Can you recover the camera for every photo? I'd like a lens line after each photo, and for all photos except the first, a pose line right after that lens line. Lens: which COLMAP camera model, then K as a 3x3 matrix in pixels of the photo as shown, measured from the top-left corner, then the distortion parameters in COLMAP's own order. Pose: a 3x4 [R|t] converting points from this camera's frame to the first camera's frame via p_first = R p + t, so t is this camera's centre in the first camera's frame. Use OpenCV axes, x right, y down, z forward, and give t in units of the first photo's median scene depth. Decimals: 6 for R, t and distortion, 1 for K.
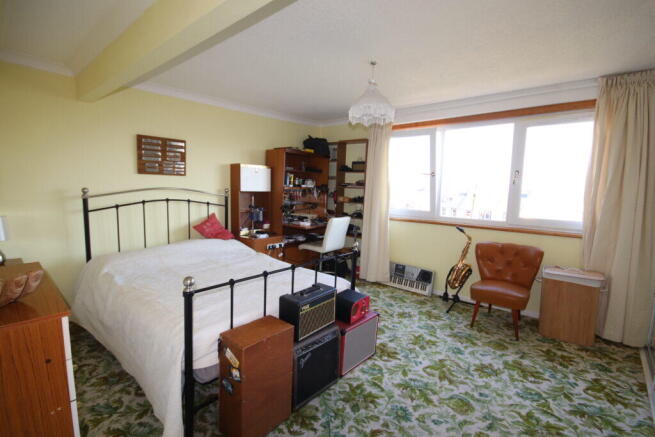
lens RADIAL K [[303.3, 0, 334.3], [0, 303.3, 212.9], [0, 0, 1]] dist [-0.004931, -0.001063]
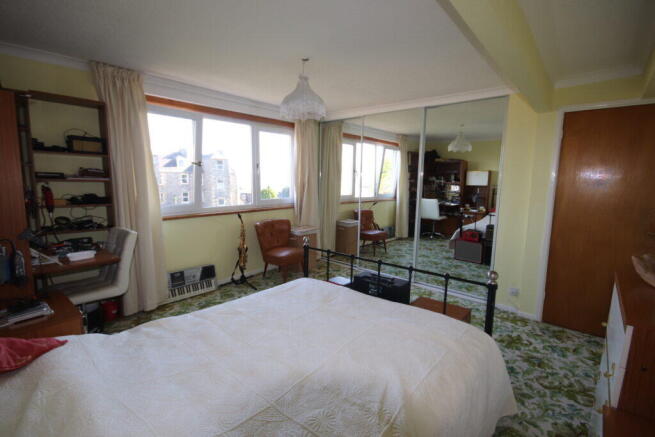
lens RADIAL K [[303.3, 0, 331.6], [0, 303.3, 216.2], [0, 0, 1]] dist [-0.004931, -0.001063]
pose [[0.003646, -0.145311, 0.989379, -0.622261], [0.079844, 0.986269, 0.144560, -0.071284], [-0.996801, 0.078469, 0.015198, 0.596299]]
